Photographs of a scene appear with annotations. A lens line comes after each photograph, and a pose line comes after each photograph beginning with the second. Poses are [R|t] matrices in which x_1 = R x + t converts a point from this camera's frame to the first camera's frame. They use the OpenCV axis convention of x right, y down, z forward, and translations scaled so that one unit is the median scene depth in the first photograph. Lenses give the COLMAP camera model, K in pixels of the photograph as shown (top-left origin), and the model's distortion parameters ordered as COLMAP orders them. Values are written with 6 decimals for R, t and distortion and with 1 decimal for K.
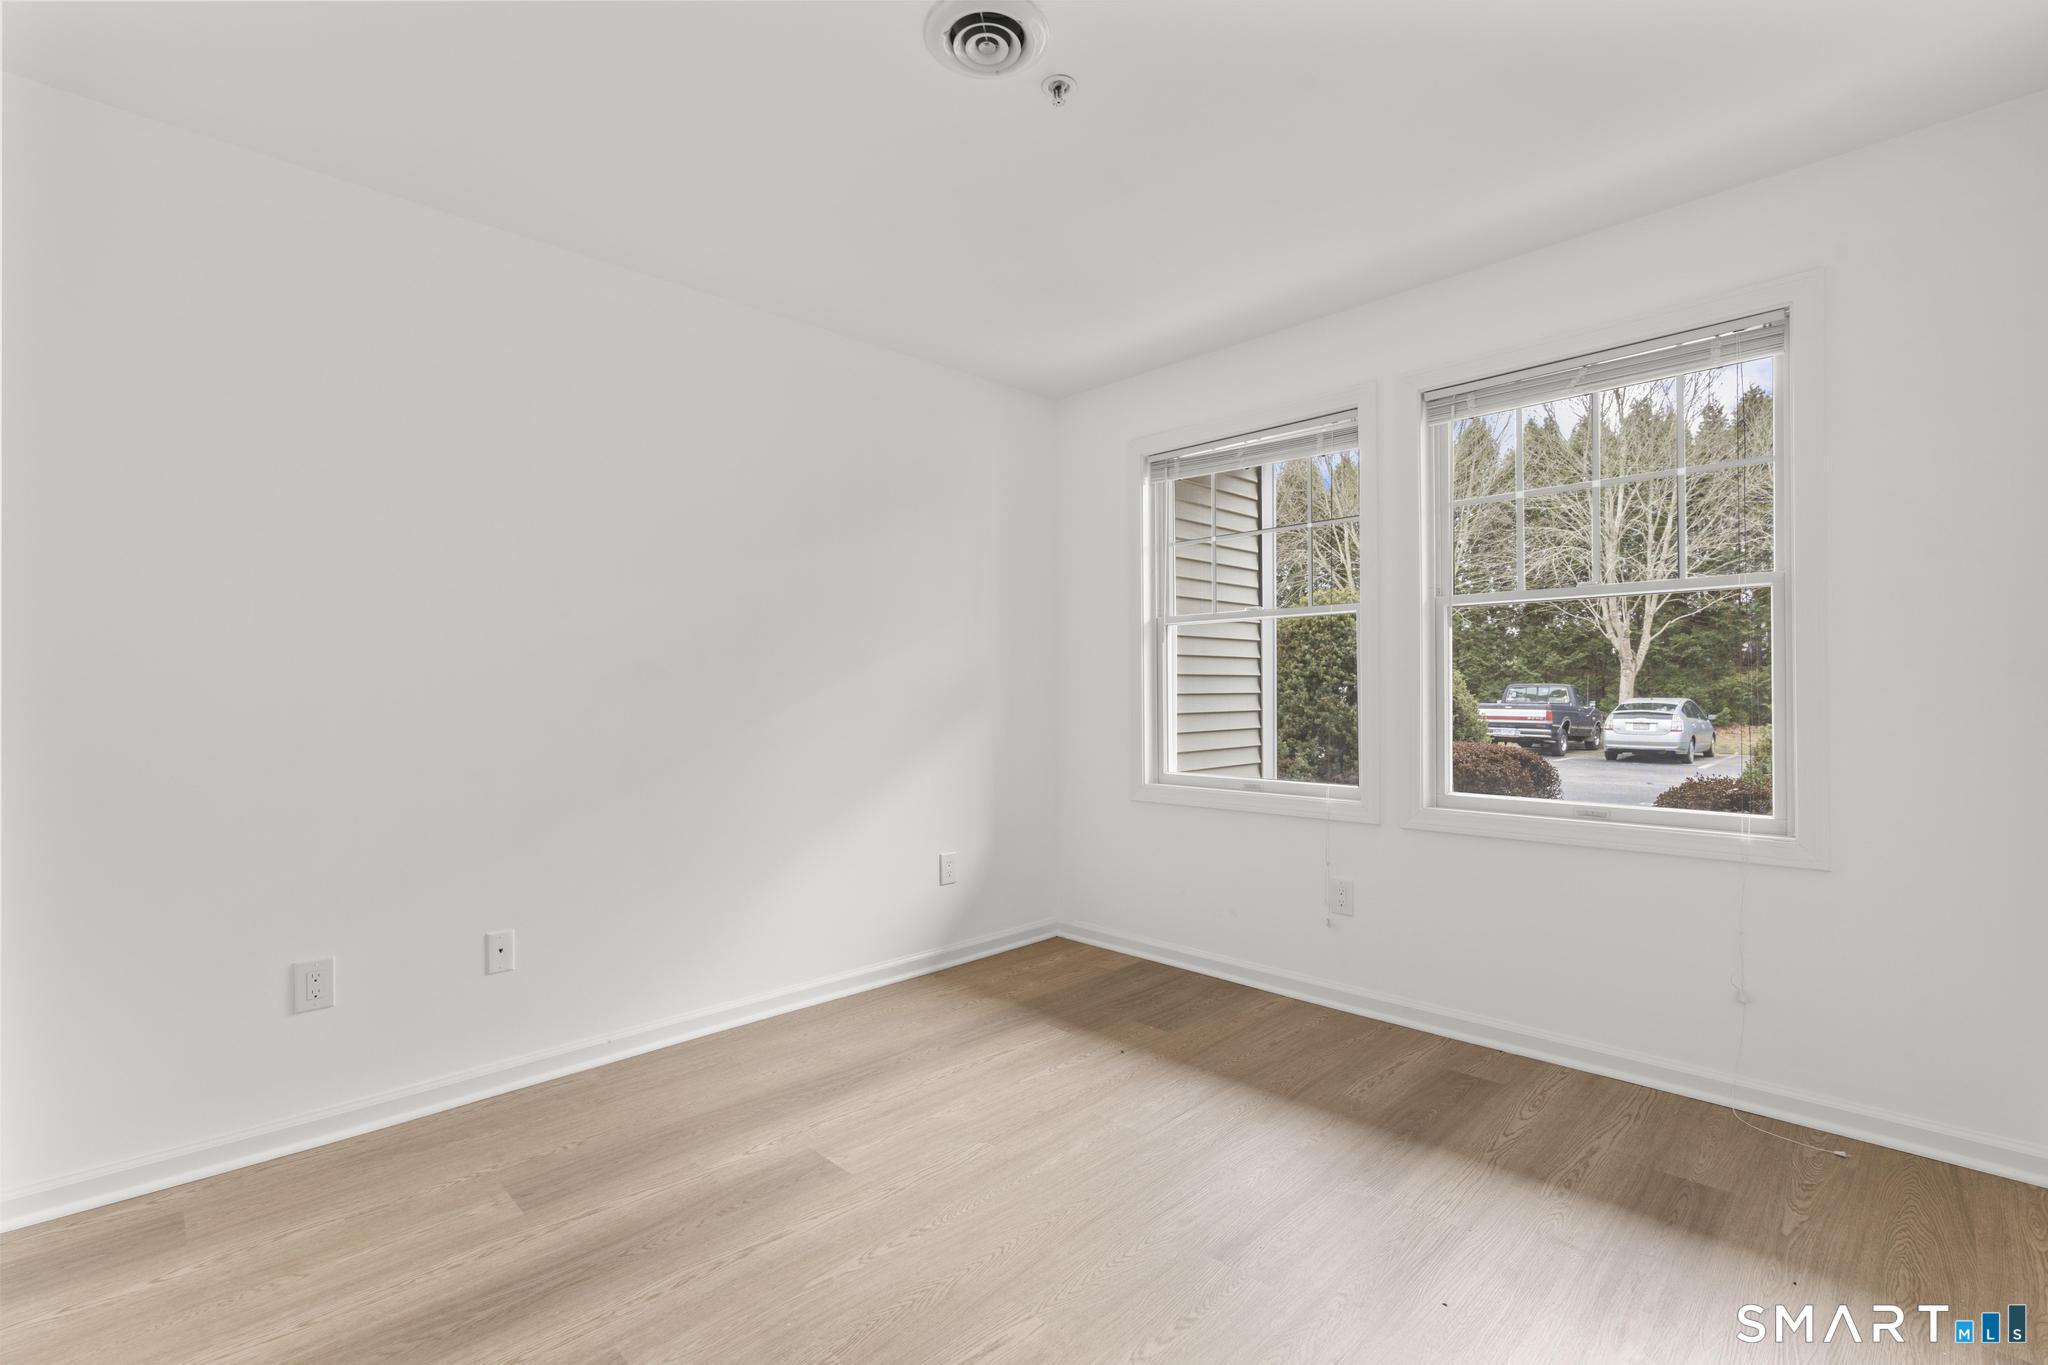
lens RADIAL K [[914.4, 0, 1020.7], [0, 914.4, 681.6], [0, 0, 1]] dist [-0.009914, 0.004670]
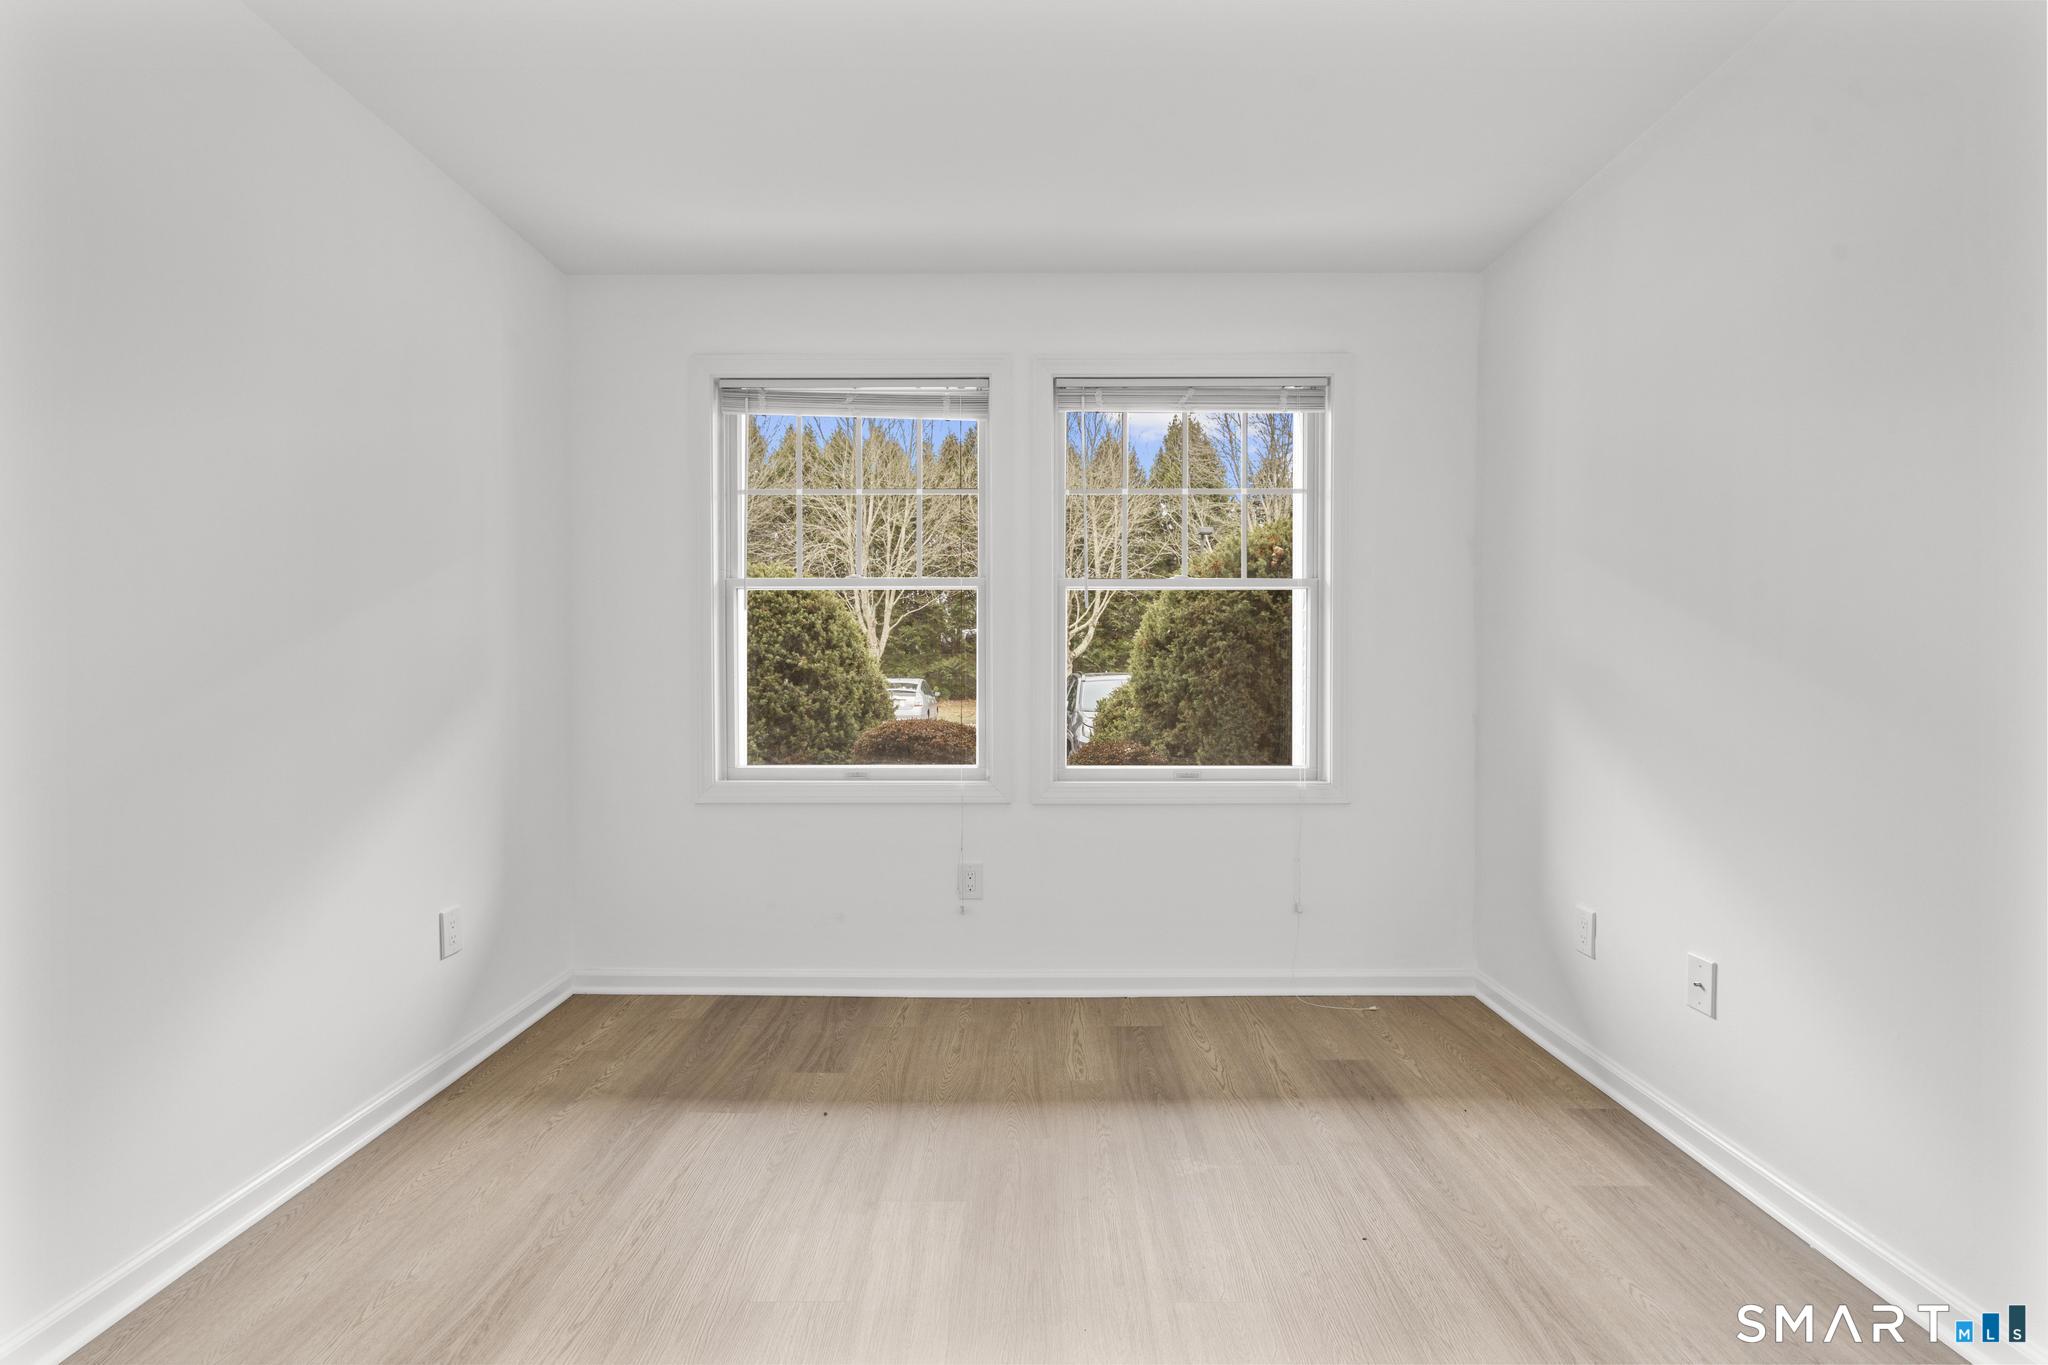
lens RADIAL K [[914.4, 0, 1023.8], [0, 914.4, 684.9], [0, 0, 1]] dist [-0.009914, 0.004670]
pose [[0.705811, -0.006155, 0.708374, -0.240274], [-0.011173, 0.999741, 0.019819, 0.006132], [-0.708312, -0.021903, 0.705559, 0.226850]]
